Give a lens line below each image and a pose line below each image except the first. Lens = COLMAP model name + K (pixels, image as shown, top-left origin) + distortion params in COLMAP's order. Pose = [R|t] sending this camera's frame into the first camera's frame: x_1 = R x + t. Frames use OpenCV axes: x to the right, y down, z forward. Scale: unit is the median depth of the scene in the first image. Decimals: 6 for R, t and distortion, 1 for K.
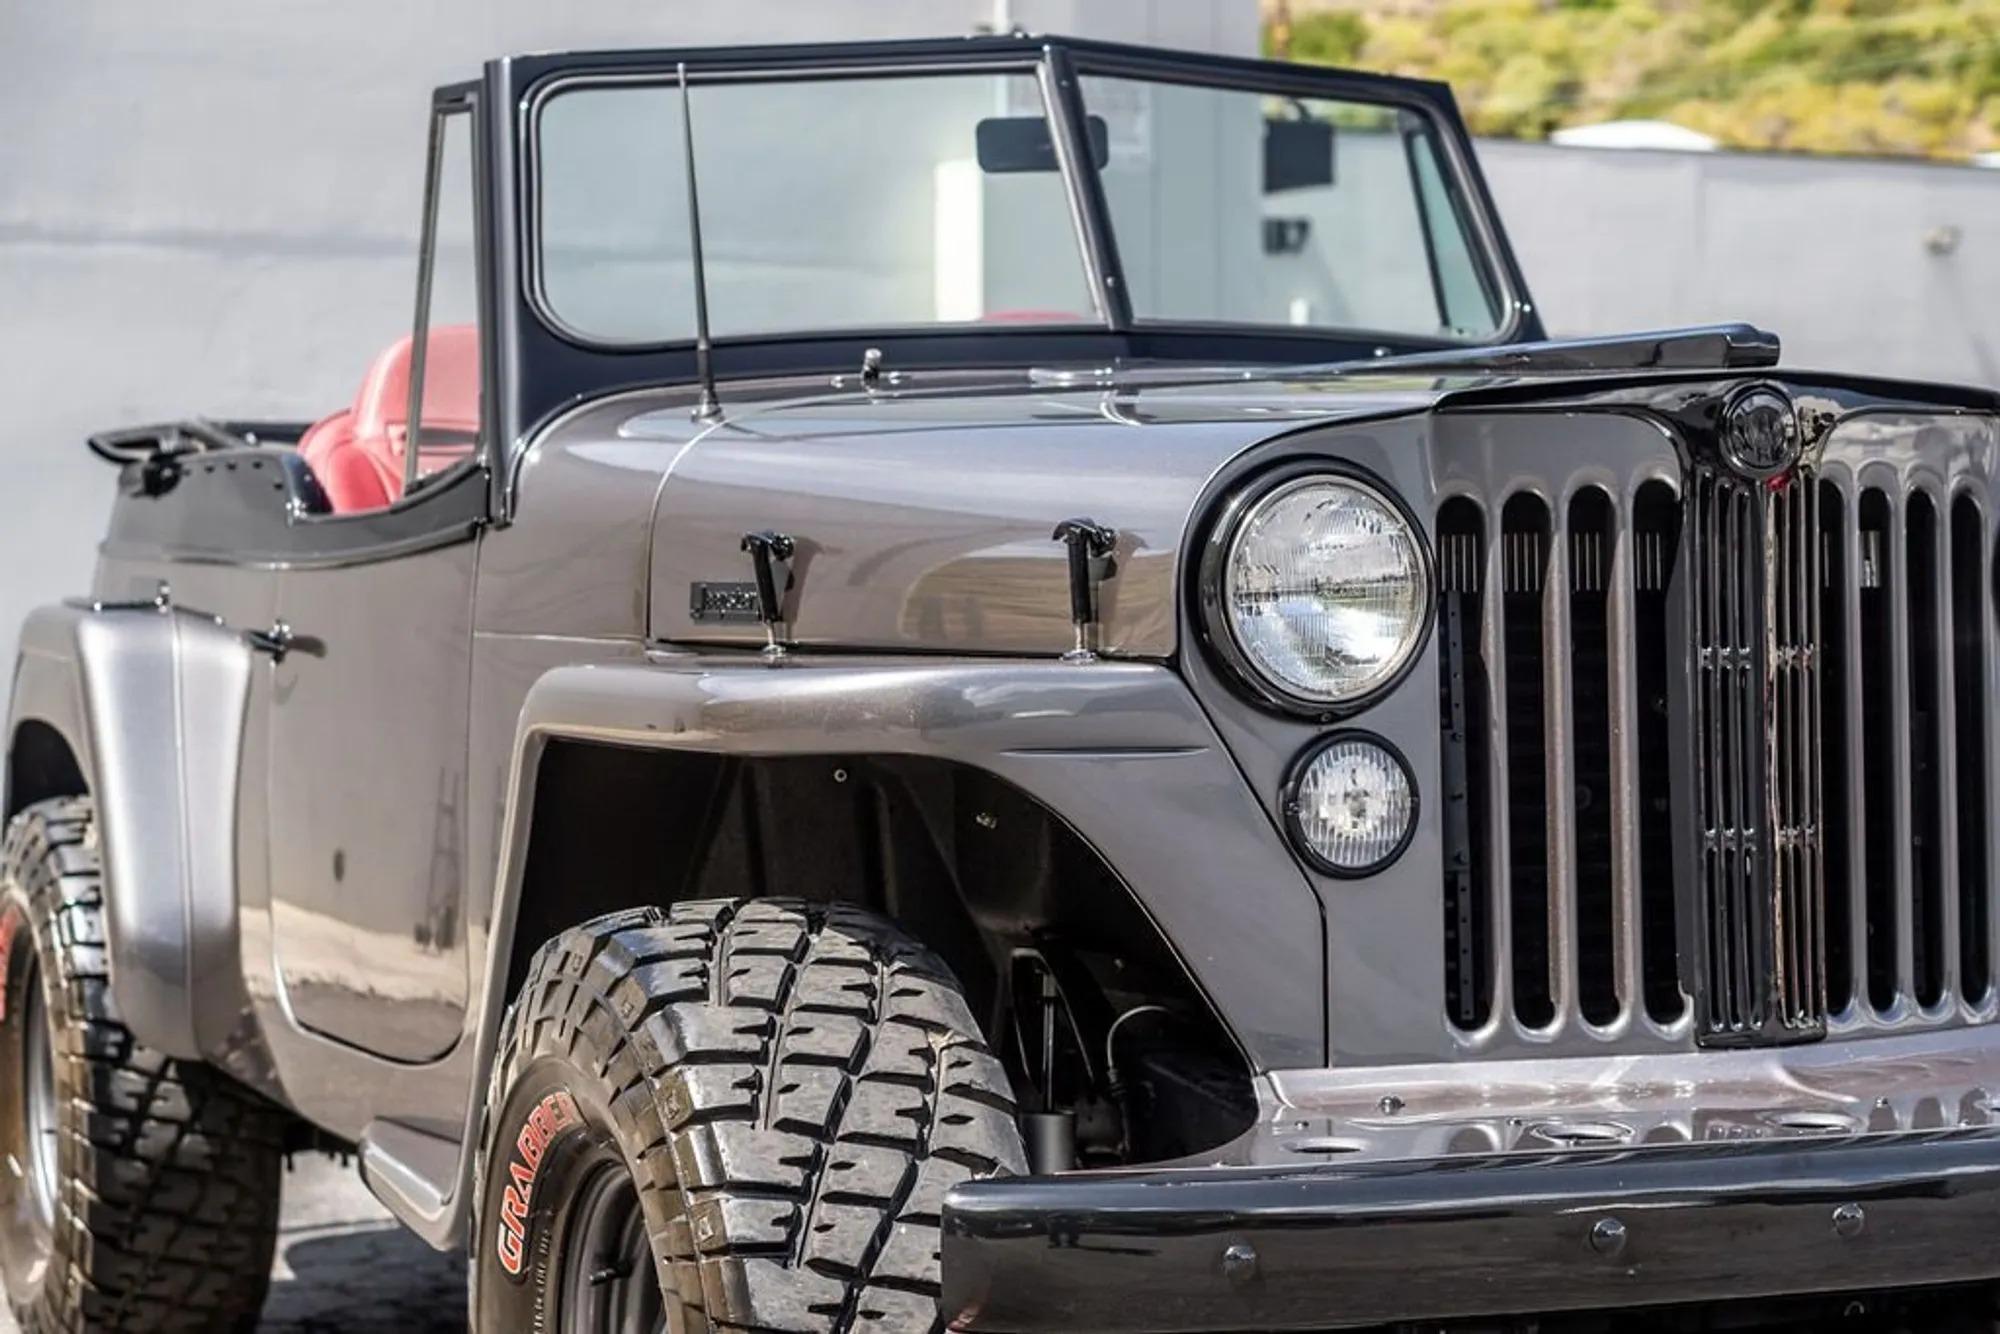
lens RADIAL K [[4304.3, 0, 1011.0], [0, 4304.3, 667.3], [0, 0, 1]] dist [0.090823, -0.212243]
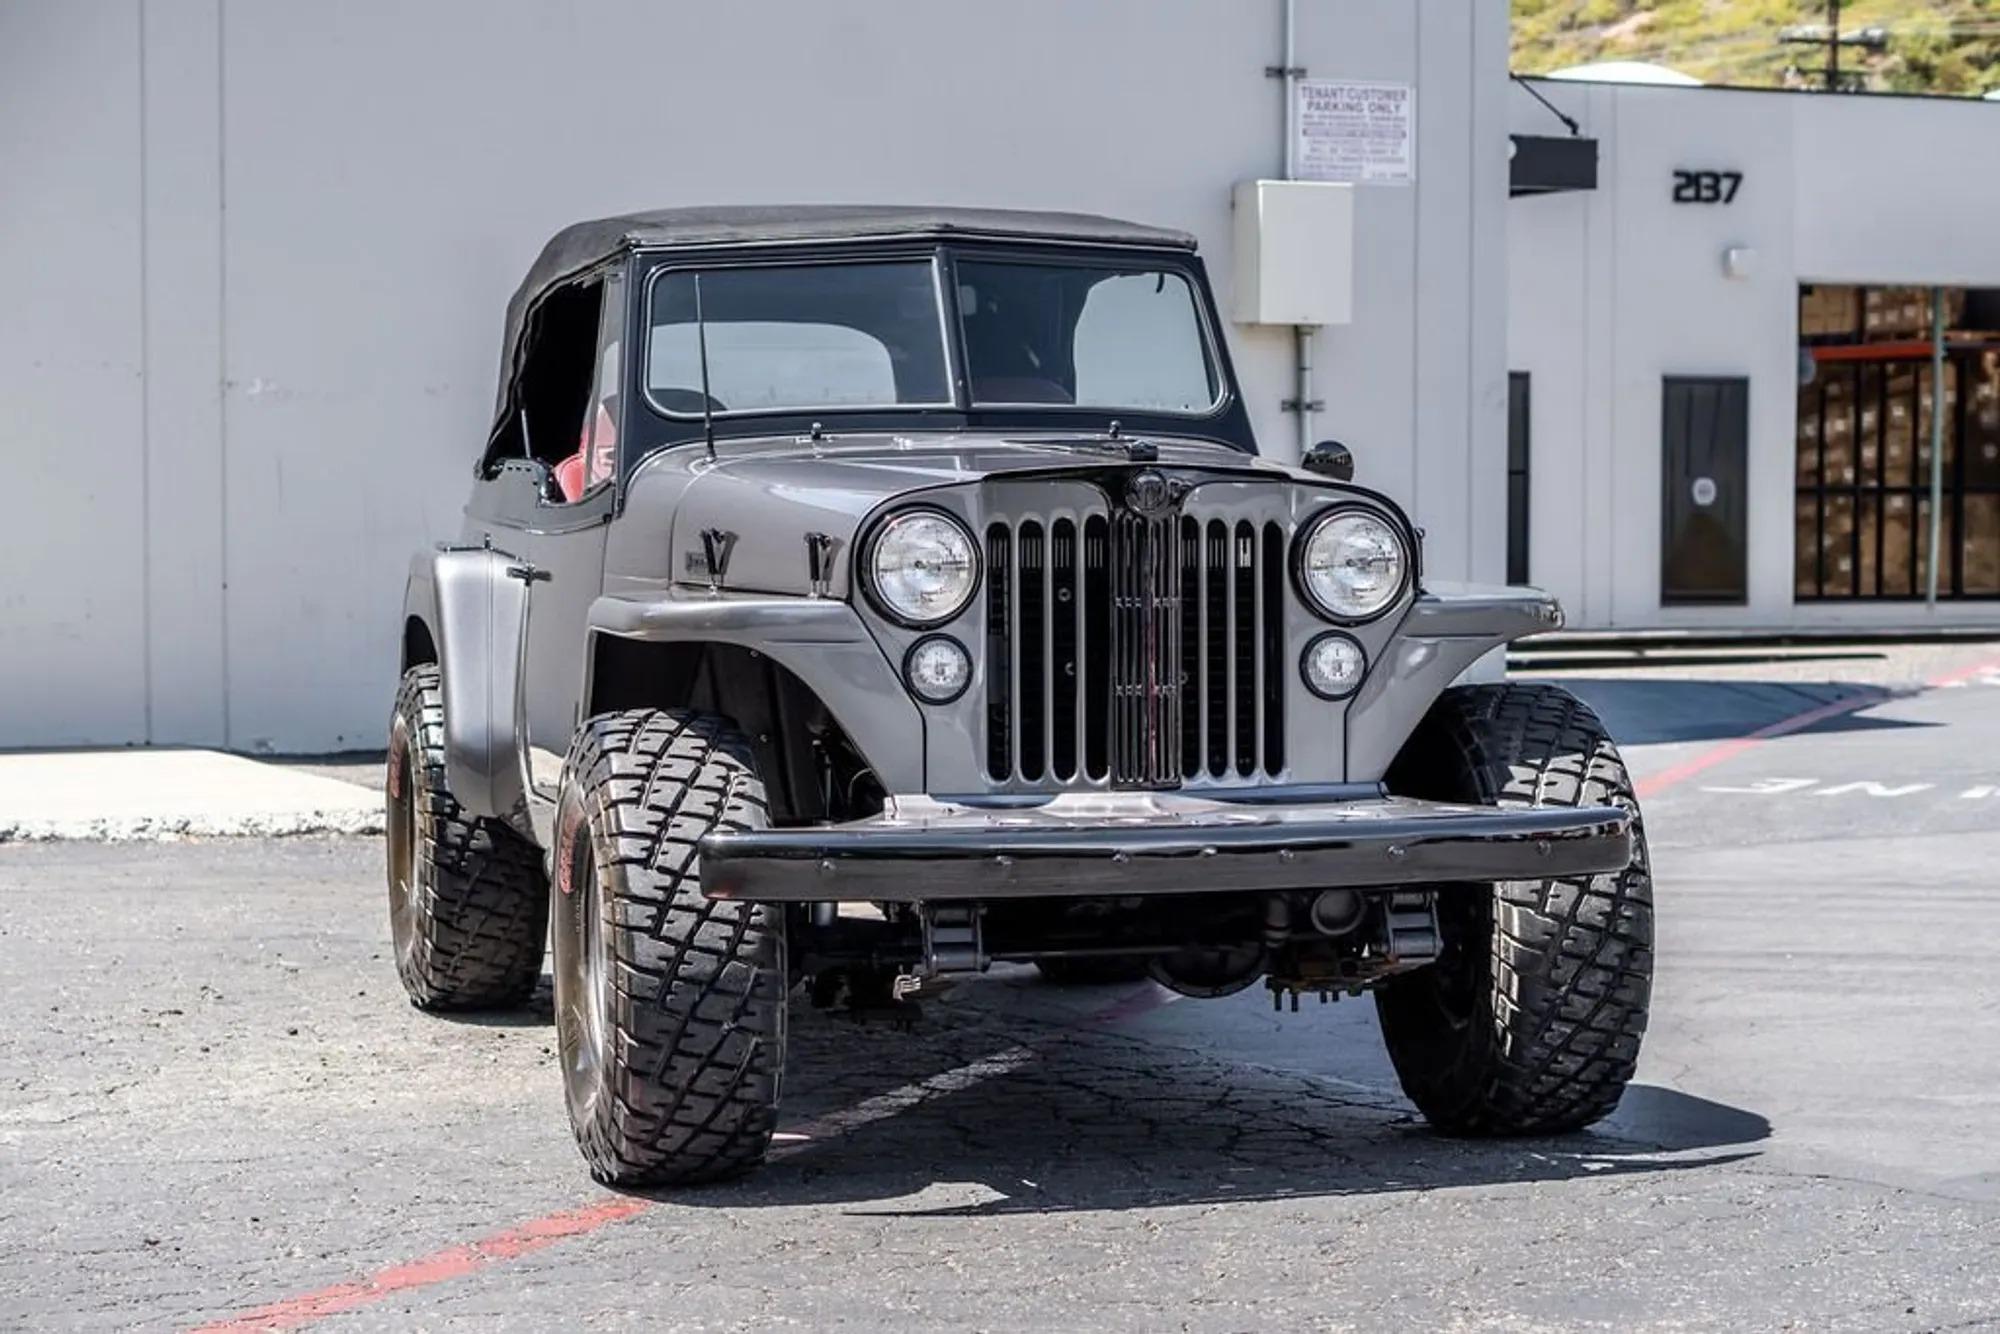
lens RADIAL K [[4304.3, 0, 1011.0], [0, 4304.3, 667.3], [0, 0, 1]] dist [0.090823, -0.212243]
pose [[0.990394, 0.020144, -0.136801, 0.394732], [-0.017136, 0.999585, 0.023137, -0.016874], [0.137211, -0.020570, 0.990328, -1.053854]]
